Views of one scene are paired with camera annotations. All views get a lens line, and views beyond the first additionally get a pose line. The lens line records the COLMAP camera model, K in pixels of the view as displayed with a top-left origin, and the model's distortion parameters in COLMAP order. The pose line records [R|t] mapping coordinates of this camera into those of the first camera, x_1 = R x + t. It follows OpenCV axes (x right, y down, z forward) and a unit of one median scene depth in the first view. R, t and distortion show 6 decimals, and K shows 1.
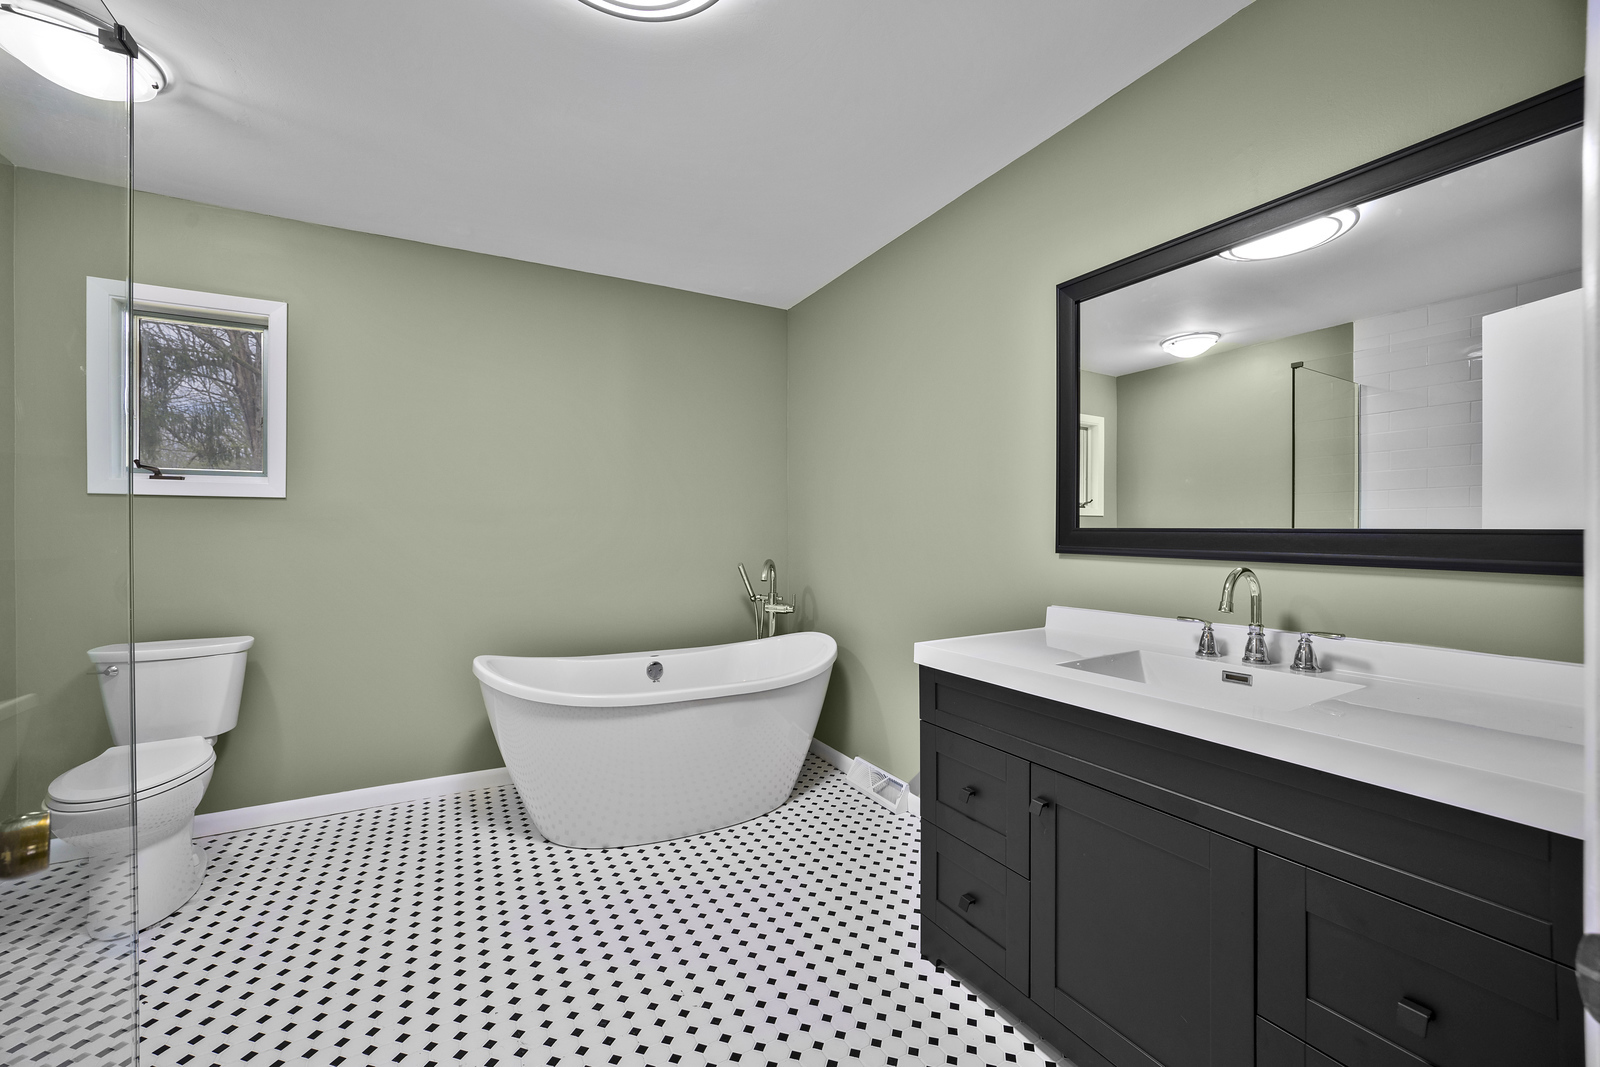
lens RADIAL K [[634.5, 0, 807.5], [0, 634.5, 513.1], [0, 0, 1]] dist [-0.046812, 0.014459]
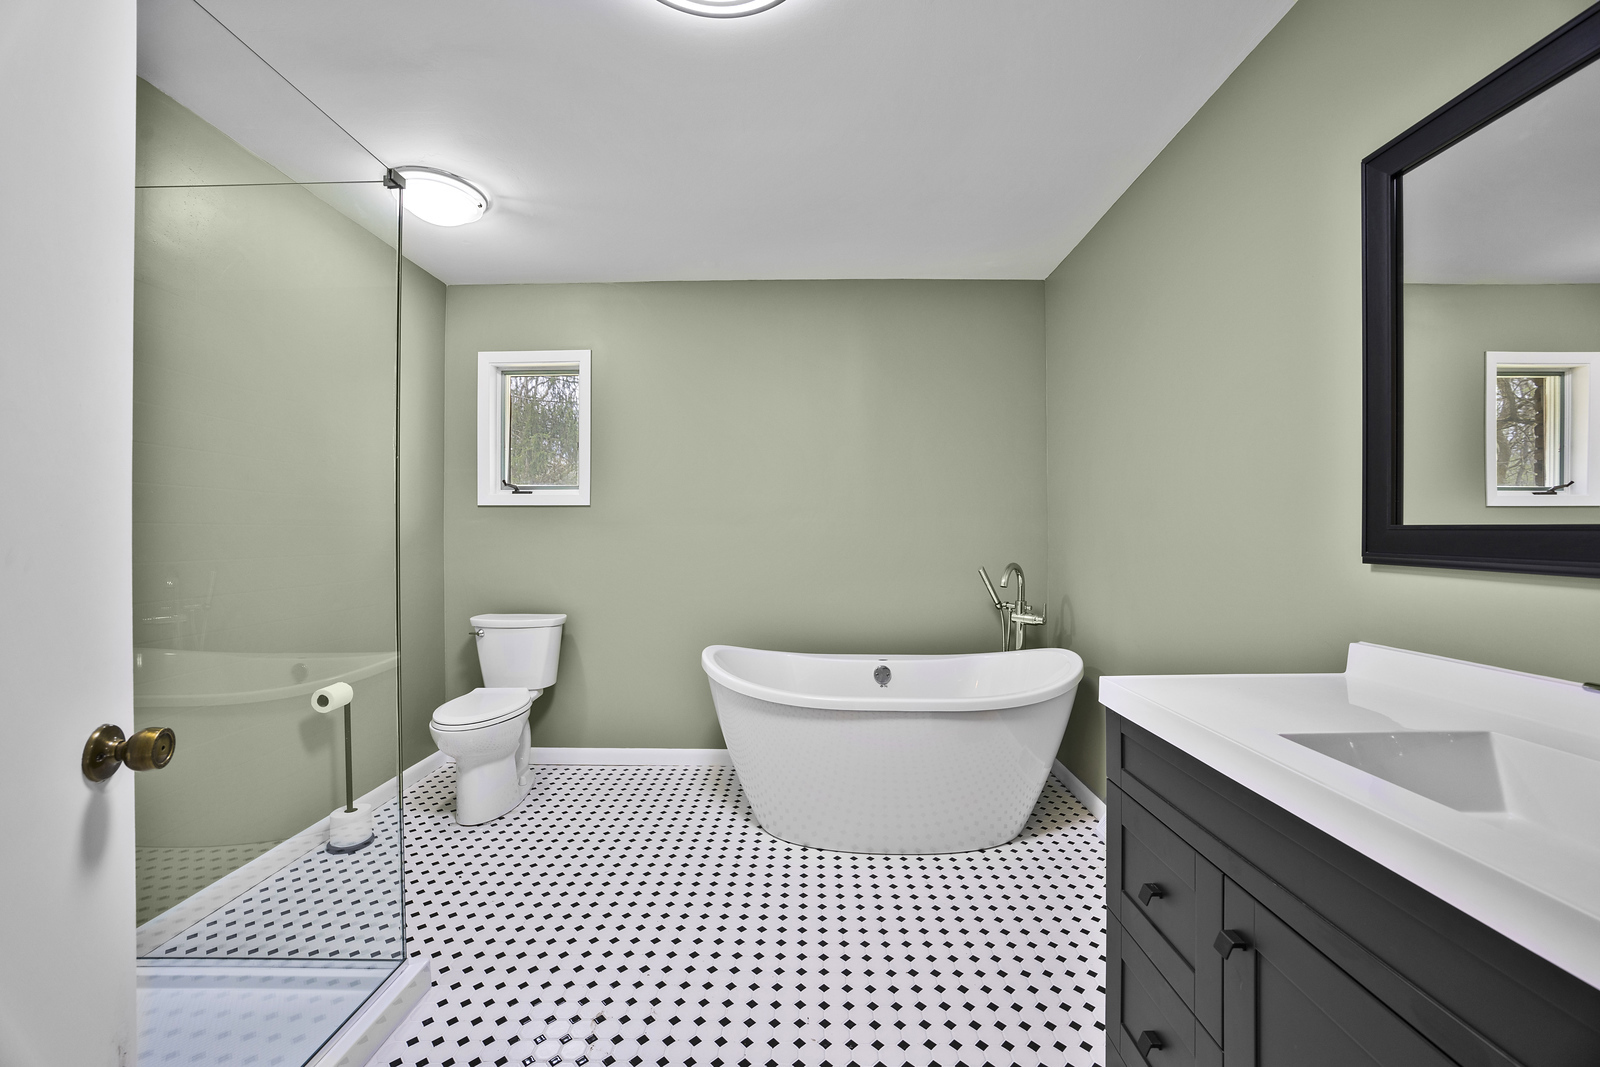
lens RADIAL K [[634.5, 0, 807.5], [0, 634.5, 513.1], [0, 0, 1]] dist [-0.046812, 0.014459]
pose [[0.864100, -0.016424, -0.503052, 0.194629], [0.015692, 0.999861, -0.005690, 0.005122], [0.503075, -0.002977, 0.864237, 0.128375]]
